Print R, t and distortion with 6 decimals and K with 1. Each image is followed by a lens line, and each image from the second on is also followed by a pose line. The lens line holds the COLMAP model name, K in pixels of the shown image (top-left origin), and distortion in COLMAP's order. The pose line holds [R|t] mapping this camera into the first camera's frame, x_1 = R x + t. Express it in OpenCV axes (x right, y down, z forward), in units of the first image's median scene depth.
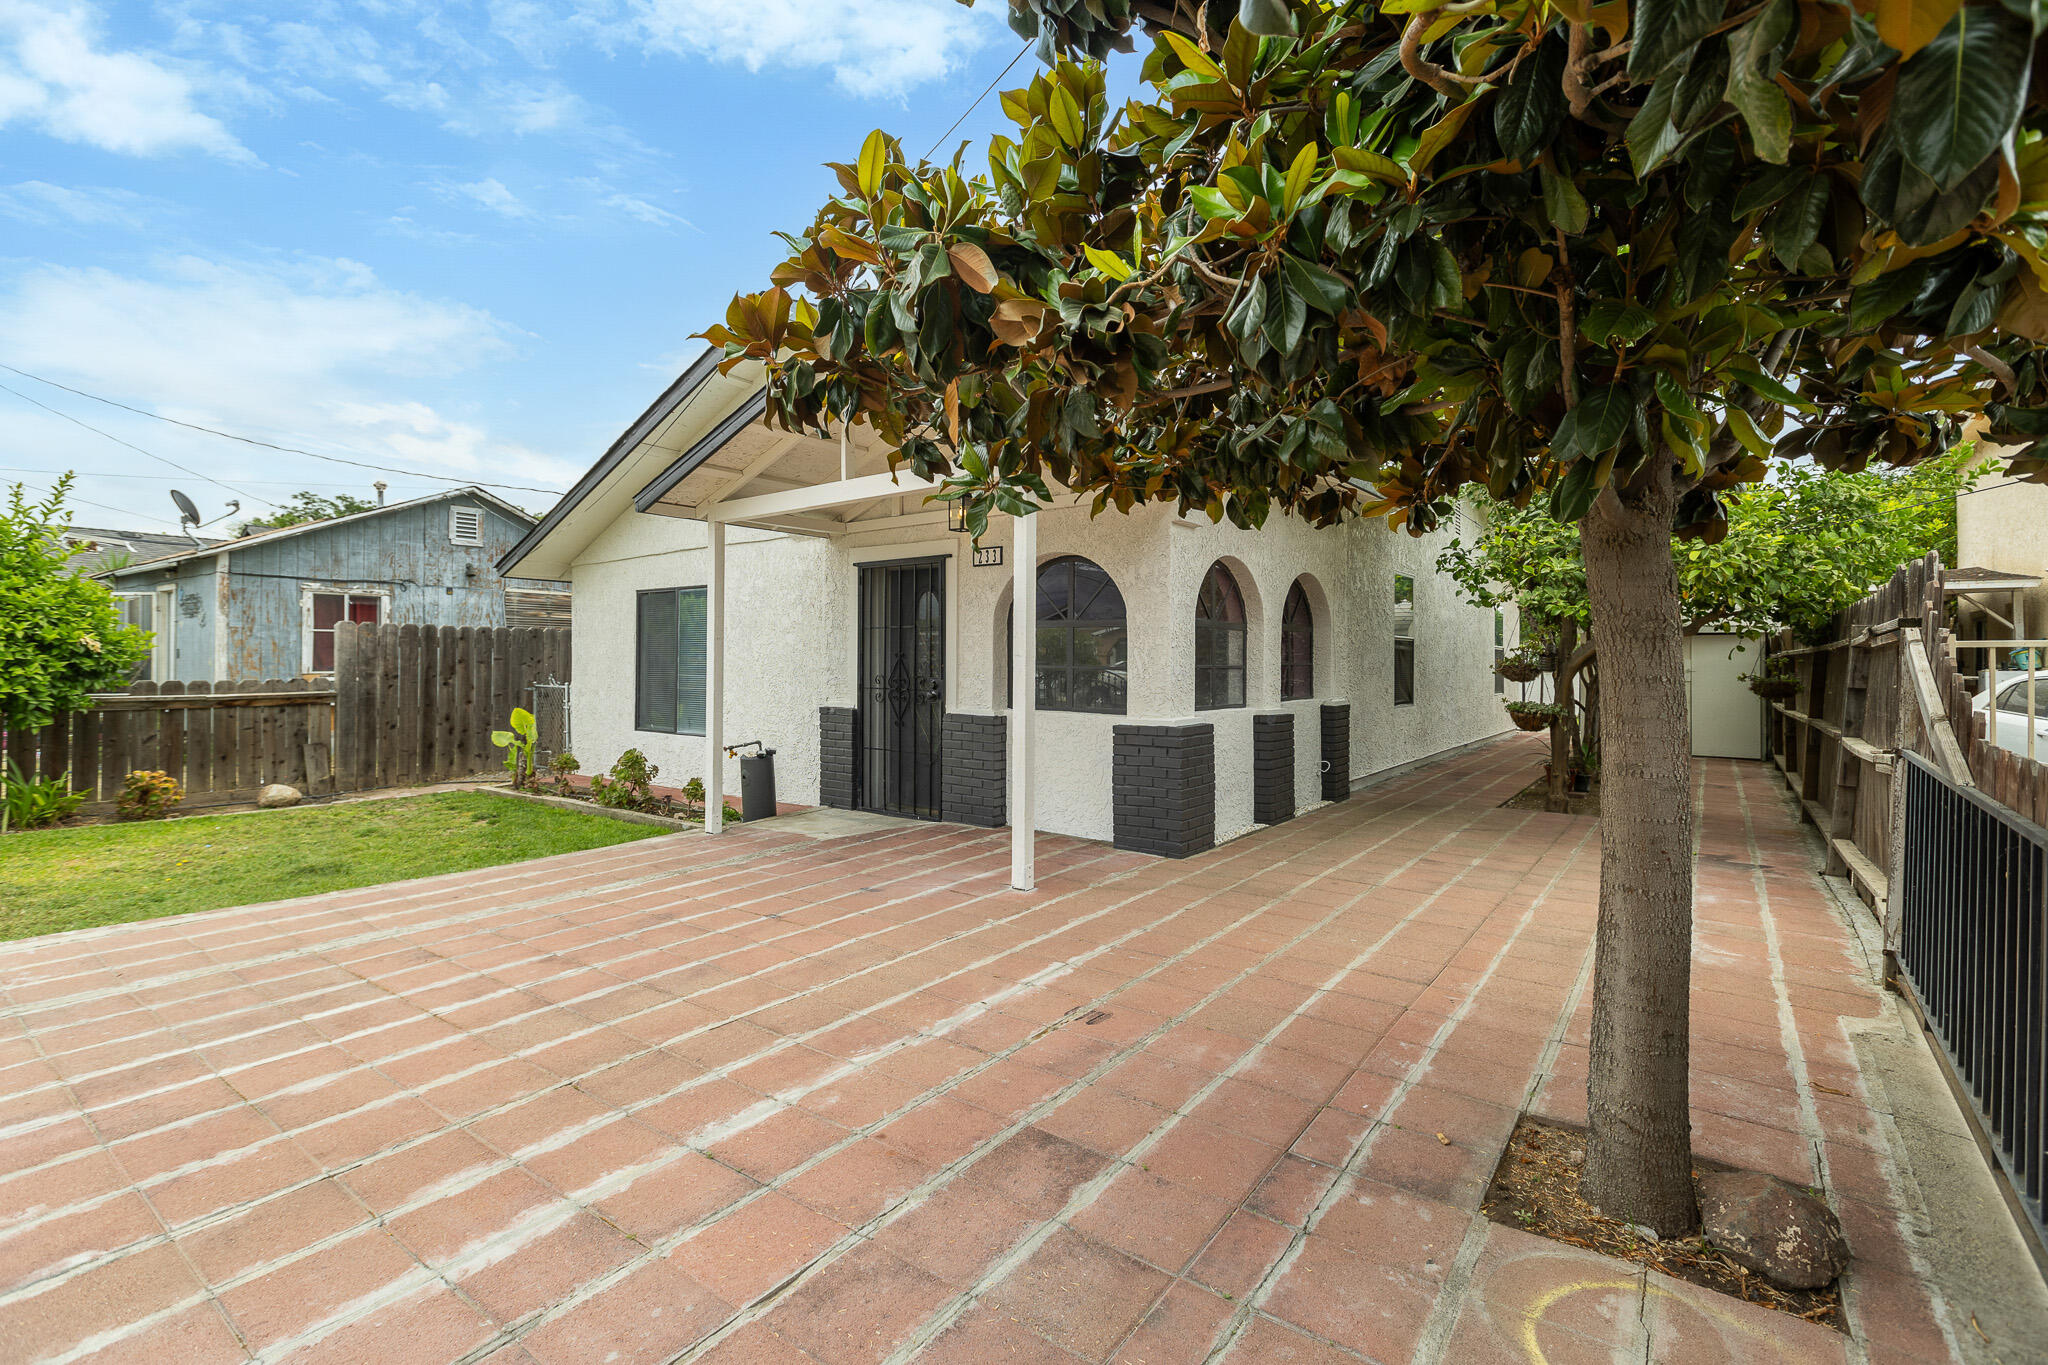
lens RADIAL K [[922.5, 0, 1021.9], [0, 922.5, 674.4], [0, 0, 1]] dist [0.003447, 0.000758]
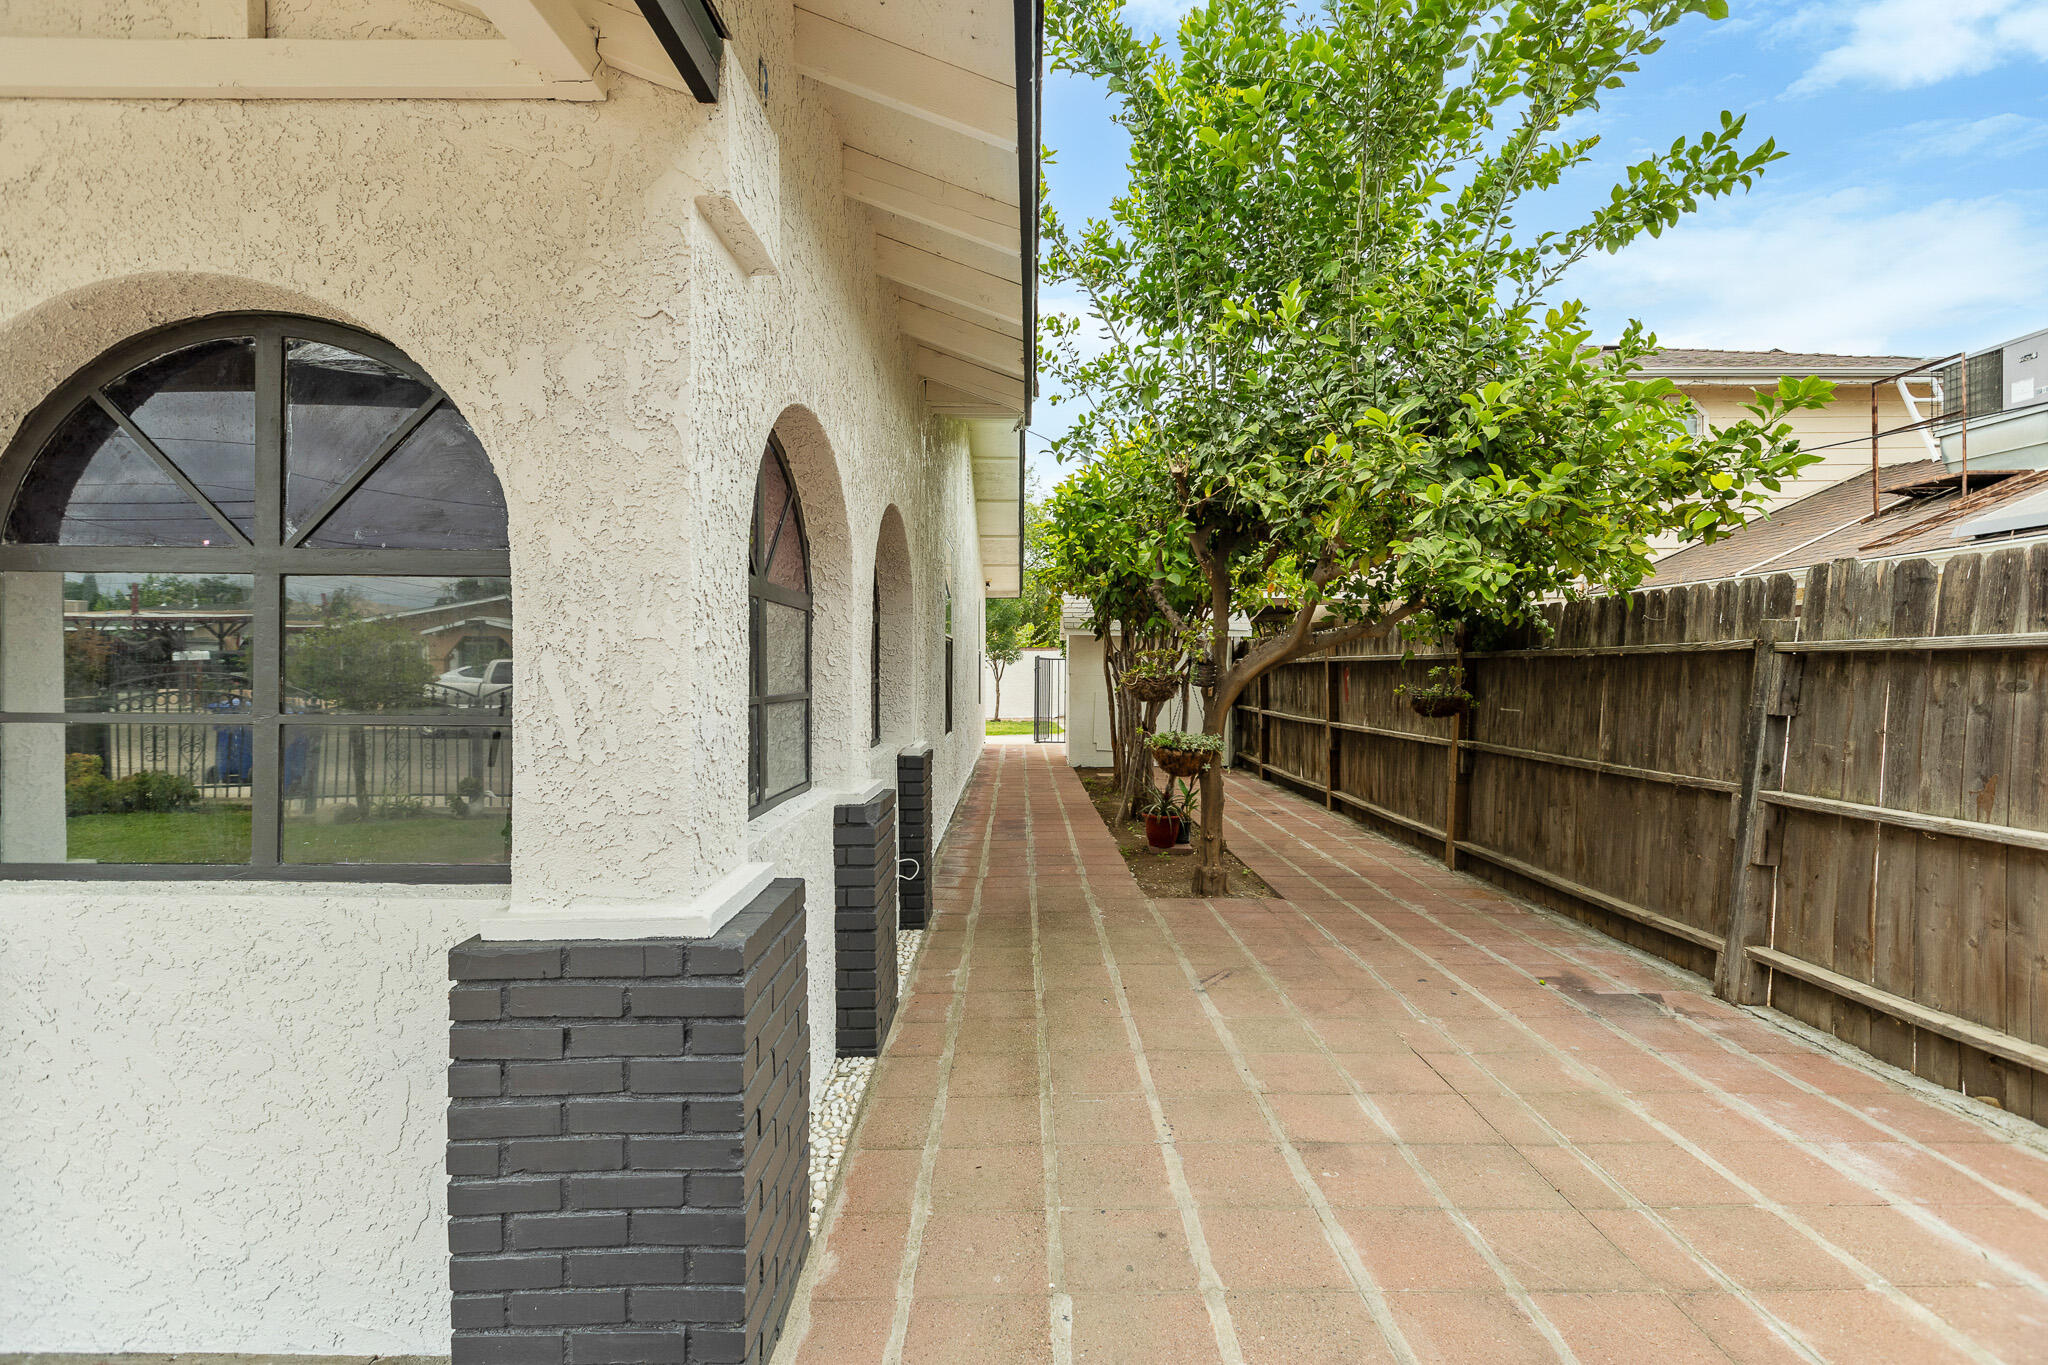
lens RADIAL K [[922.5, 0, 1029.2], [0, 922.5, 687.9], [0, 0, 1]] dist [0.003447, 0.000758]
pose [[0.793031, -0.019184, 0.608879, 0.071198], [0.015828, 0.999815, 0.010887, -0.017086], [-0.608976, 0.001004, 0.793188, 0.692818]]
